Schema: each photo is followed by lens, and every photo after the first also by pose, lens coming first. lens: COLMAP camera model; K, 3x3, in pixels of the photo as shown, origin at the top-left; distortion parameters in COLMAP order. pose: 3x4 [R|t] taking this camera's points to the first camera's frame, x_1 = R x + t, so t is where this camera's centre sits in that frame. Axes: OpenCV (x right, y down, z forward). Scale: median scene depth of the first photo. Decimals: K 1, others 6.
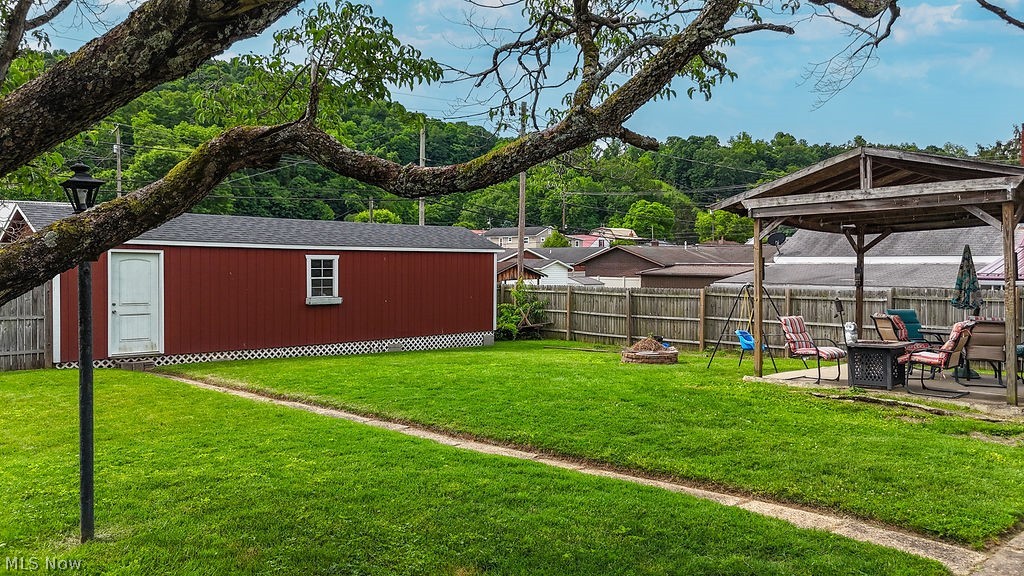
lens RADIAL K [[761.2, 0, 512.0], [0, 761.2, 288.0], [0, 0, 1]] dist [0.077933, -0.080303]
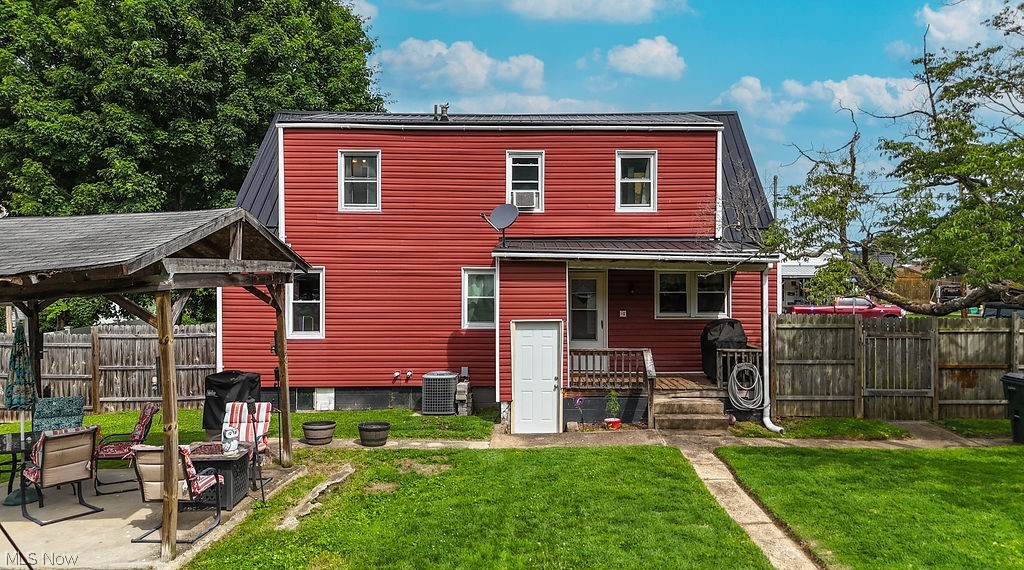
lens RADIAL K [[768.0, 0, 546.3], [0, 768.0, 276.7], [0, 0, 1]] dist [0.039465, -0.011046]
pose [[-0.735989, 0.005114, 0.676974, -0.196868], [0.020794, 0.999670, 0.015056, -0.067507], [-0.676674, 0.025158, -0.735853, 0.805448]]
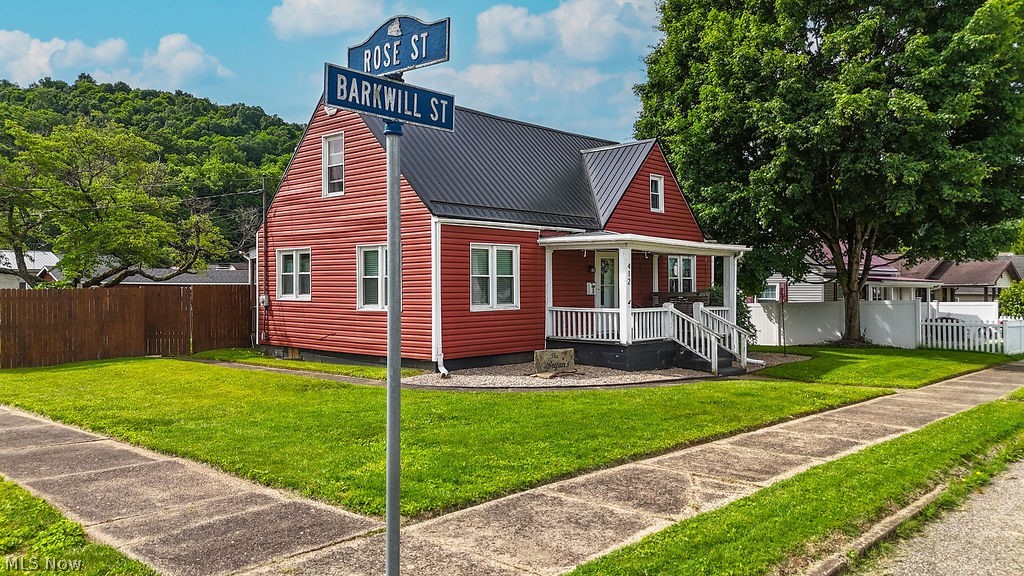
lens RADIAL K [[761.2, 0, 512.0], [0, 761.2, 288.0], [0, 0, 1]] dist [0.077933, -0.080303]
pose [[0.998170, -0.006928, 0.060066, 0.503619], [0.008790, 0.999488, -0.030776, 0.029287], [-0.059822, 0.031247, 0.997720, -1.147818]]
